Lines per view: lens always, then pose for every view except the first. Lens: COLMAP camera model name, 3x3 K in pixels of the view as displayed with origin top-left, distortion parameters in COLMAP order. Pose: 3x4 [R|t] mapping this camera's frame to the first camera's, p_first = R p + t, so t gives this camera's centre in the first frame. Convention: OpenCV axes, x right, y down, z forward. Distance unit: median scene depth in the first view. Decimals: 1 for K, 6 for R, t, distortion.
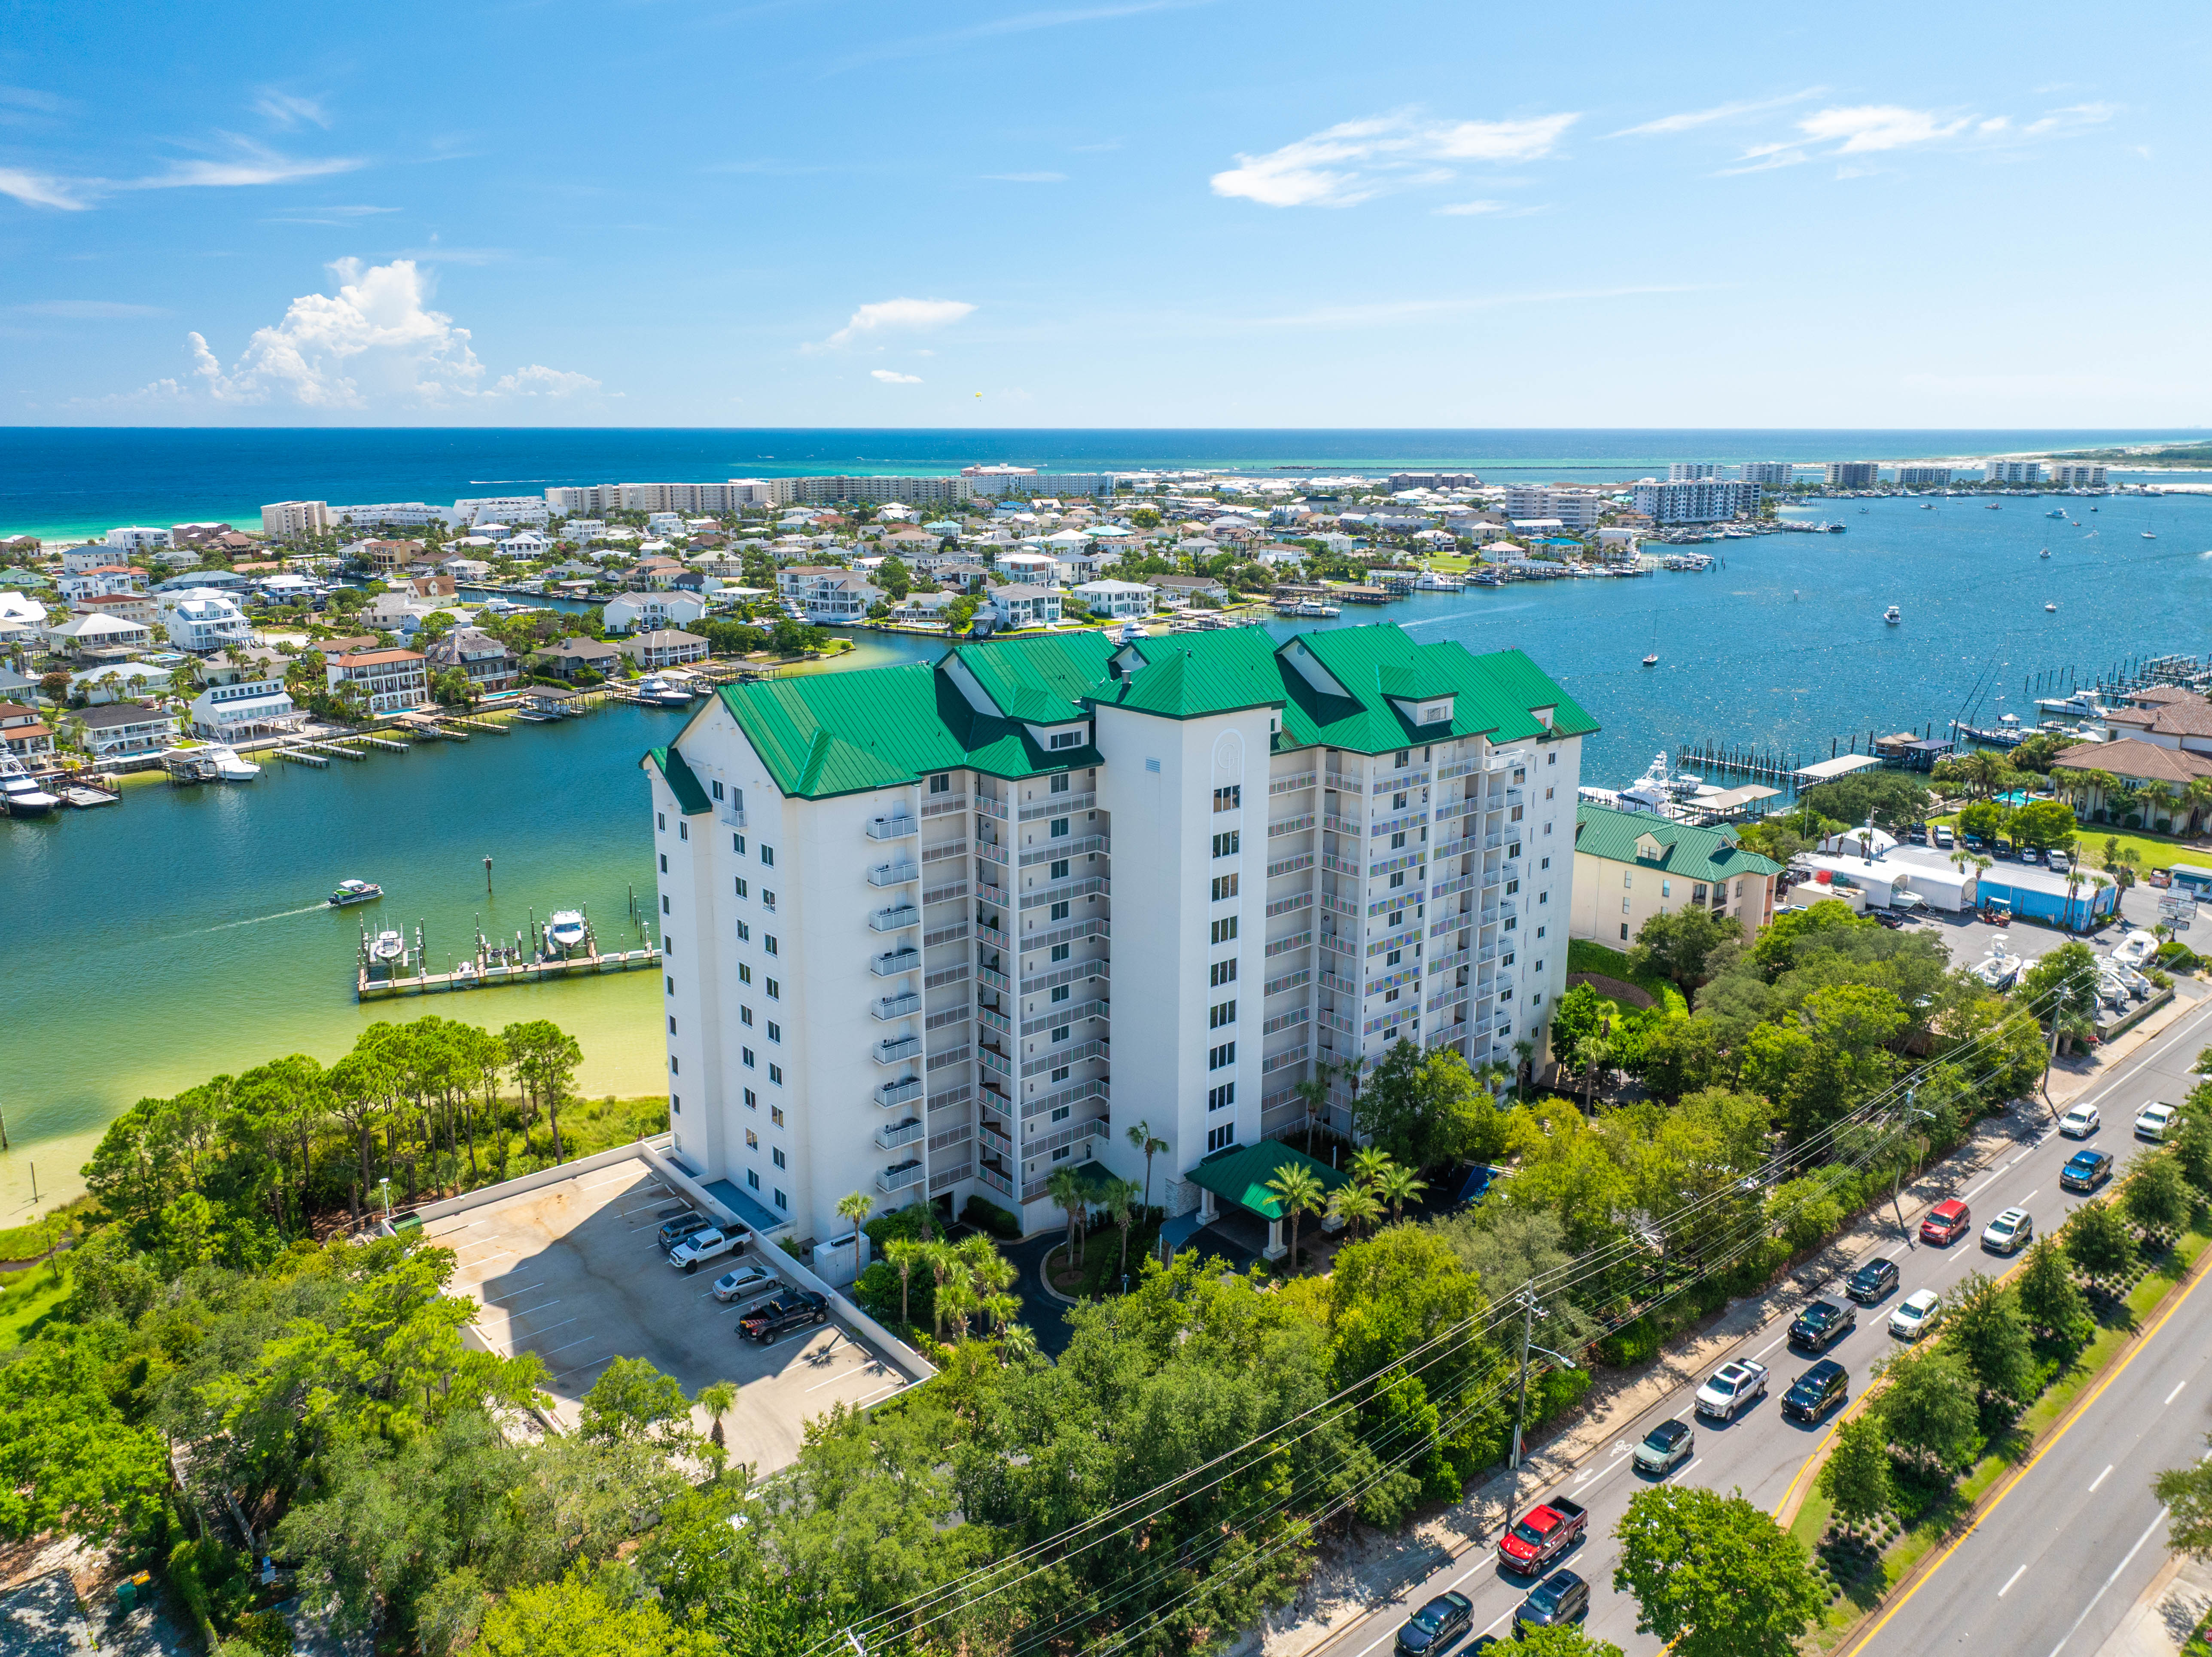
lens RADIAL K [[1565.6, 0, 1088.7], [0, 1565.6, 757.1], [0, 0, 1]] dist [-0.005327, 0.007952]
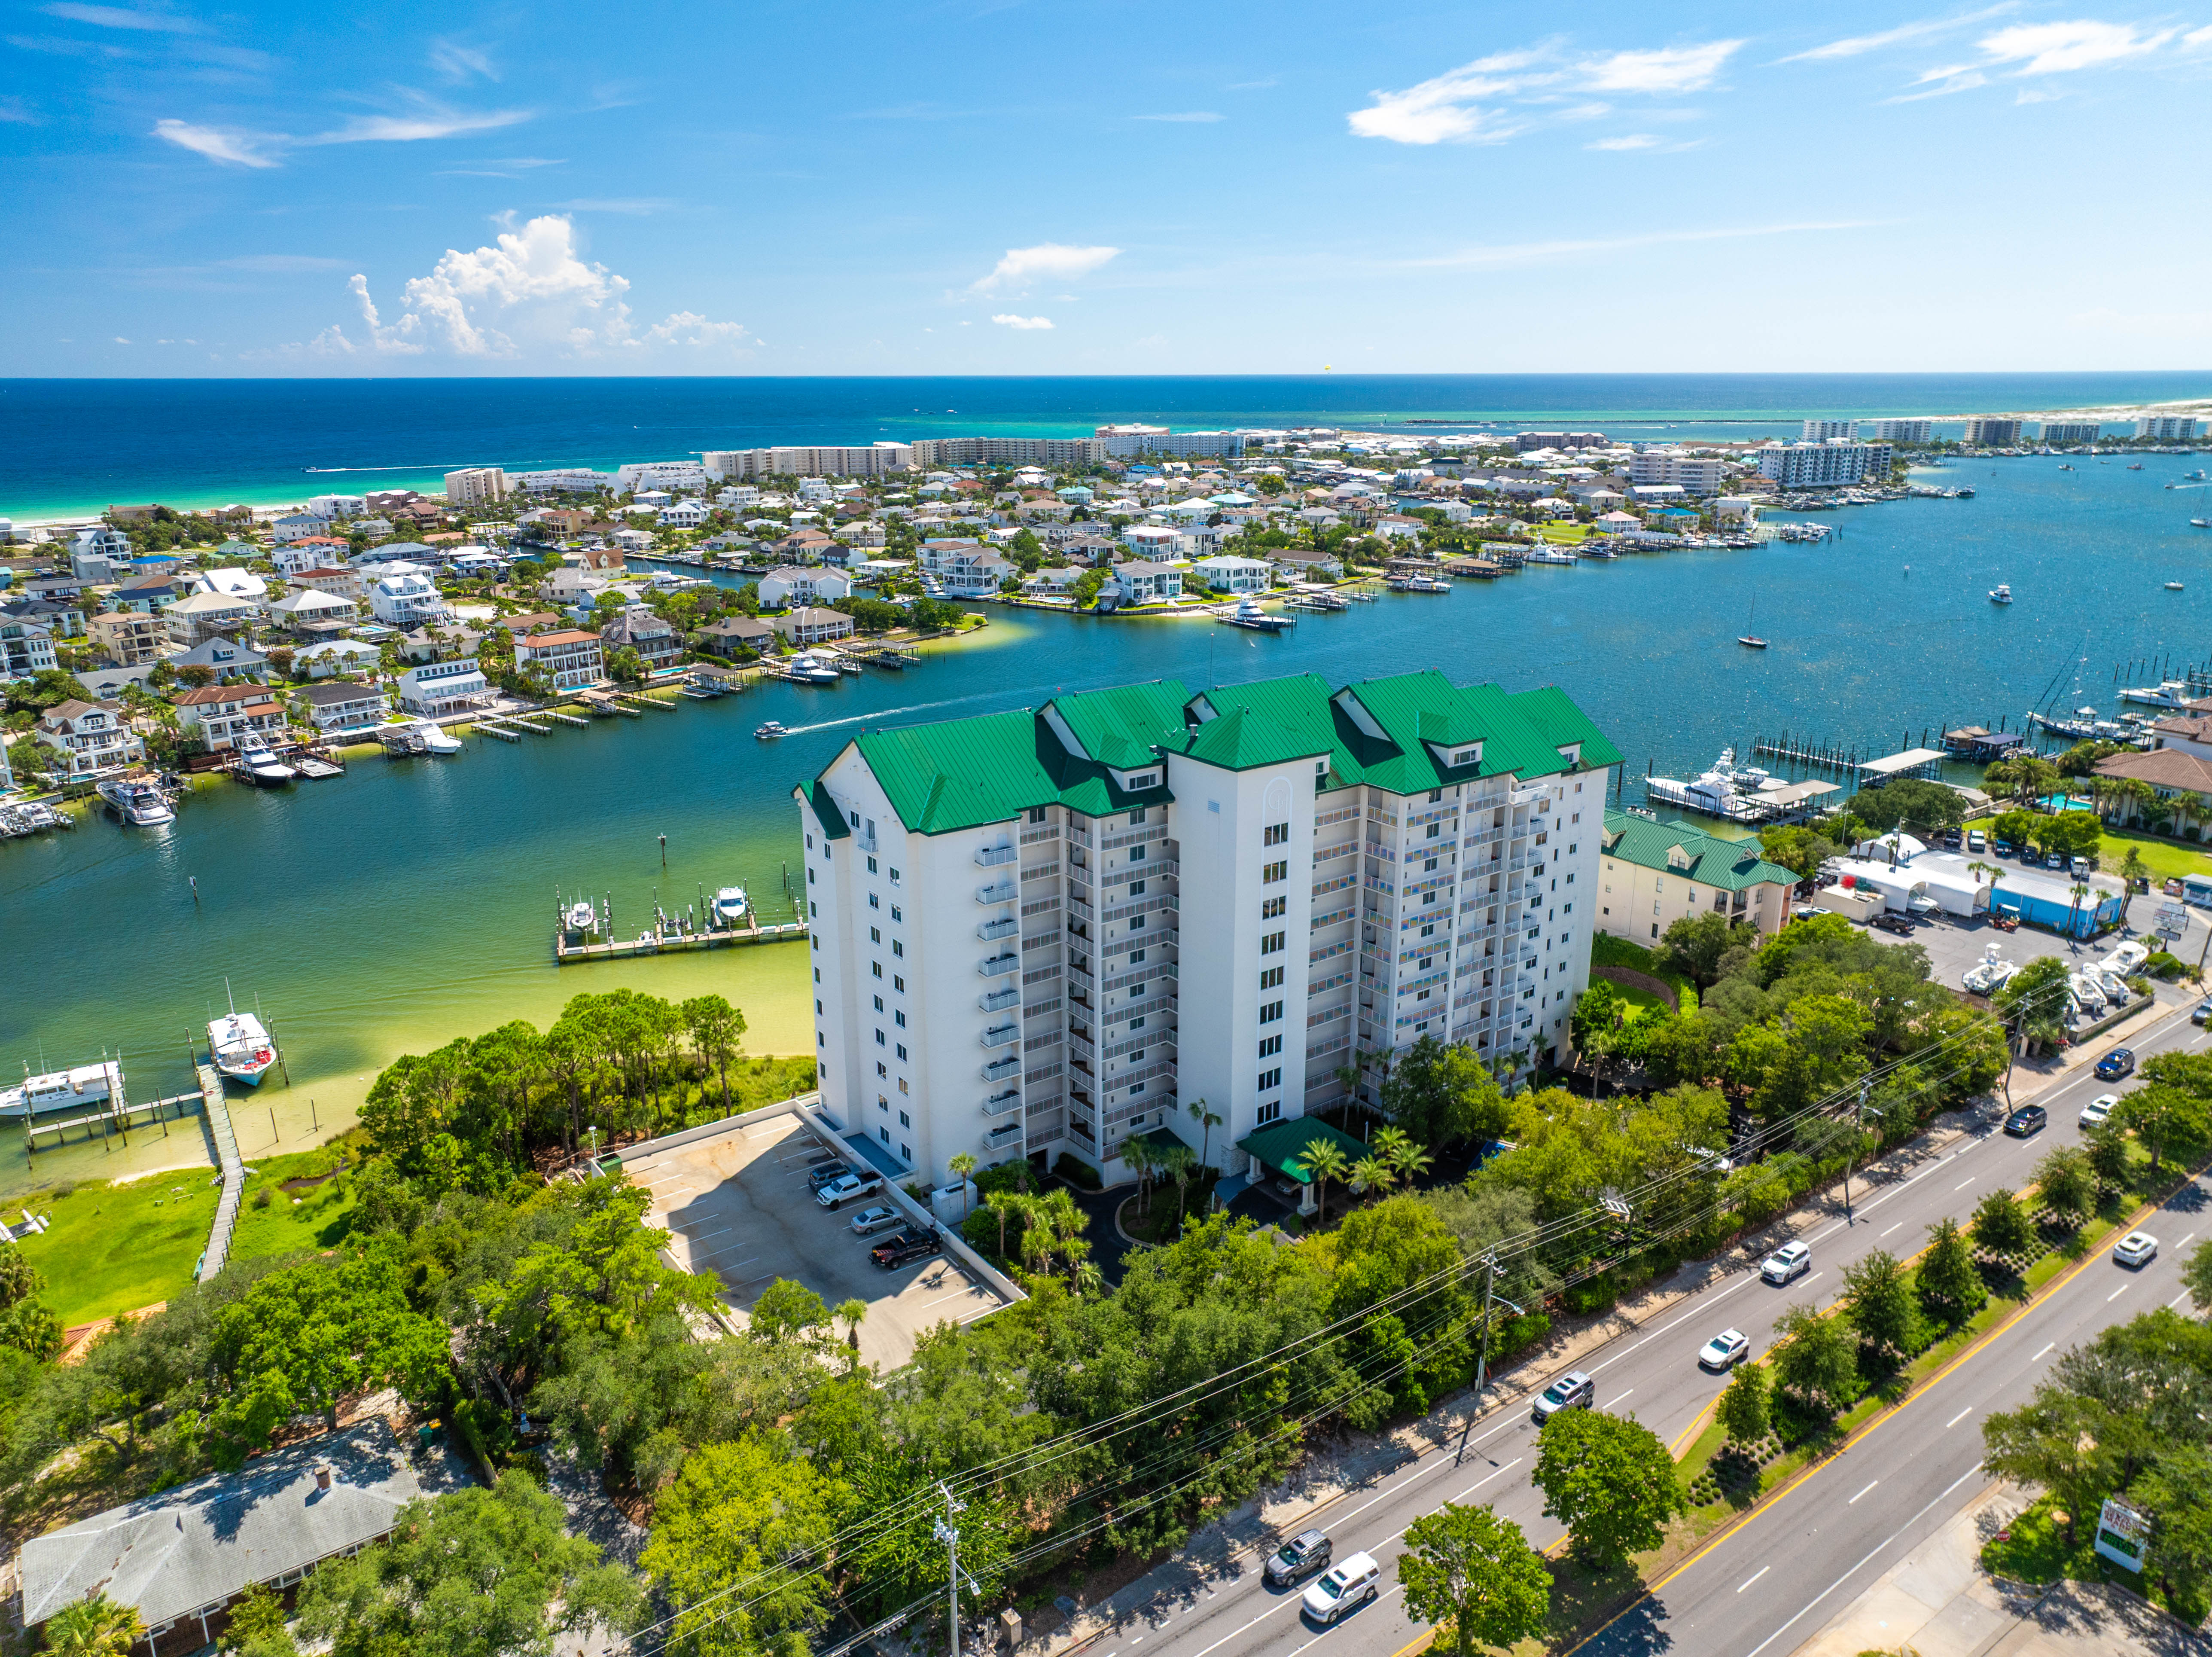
lens RADIAL K [[1514.5, 0, 1109.7], [0, 1514.5, 819.0], [0, 0, 1]] dist [0.010056, -0.025825]
pose [[0.997255, 0.015889, -0.072317, 0.032369], [-0.010176, 0.996848, 0.078683, -0.053491], [0.073339, -0.077731, 0.994273, -0.110051]]
